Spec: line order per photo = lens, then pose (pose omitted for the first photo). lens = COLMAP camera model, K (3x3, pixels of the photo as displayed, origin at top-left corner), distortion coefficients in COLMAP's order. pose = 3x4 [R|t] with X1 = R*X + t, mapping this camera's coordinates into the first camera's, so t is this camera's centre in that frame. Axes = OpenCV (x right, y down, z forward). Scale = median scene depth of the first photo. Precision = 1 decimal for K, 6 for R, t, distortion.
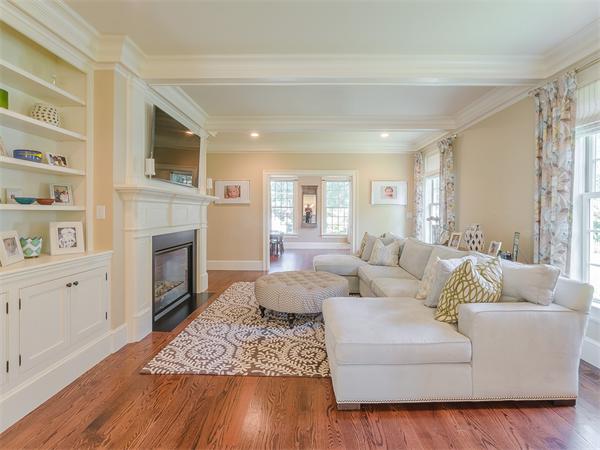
lens RADIAL K [[296.9, 0, 300.4], [0, 296.9, 222.2], [0, 0, 1]] dist [-0.013483, 0.004351]
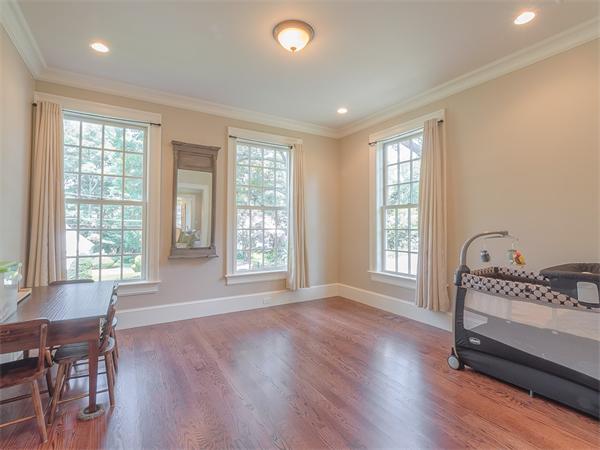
lens RADIAL K [[296.9, 0, 304.0], [0, 296.9, 223.4], [0, 0, 1]] dist [-0.013483, 0.004351]
pose [[0.840745, 0.000425, 0.541431, -0.054280], [0.011434, 0.999763, -0.018541, -0.018518], [-0.541310, 0.021779, 0.840541, 0.618190]]
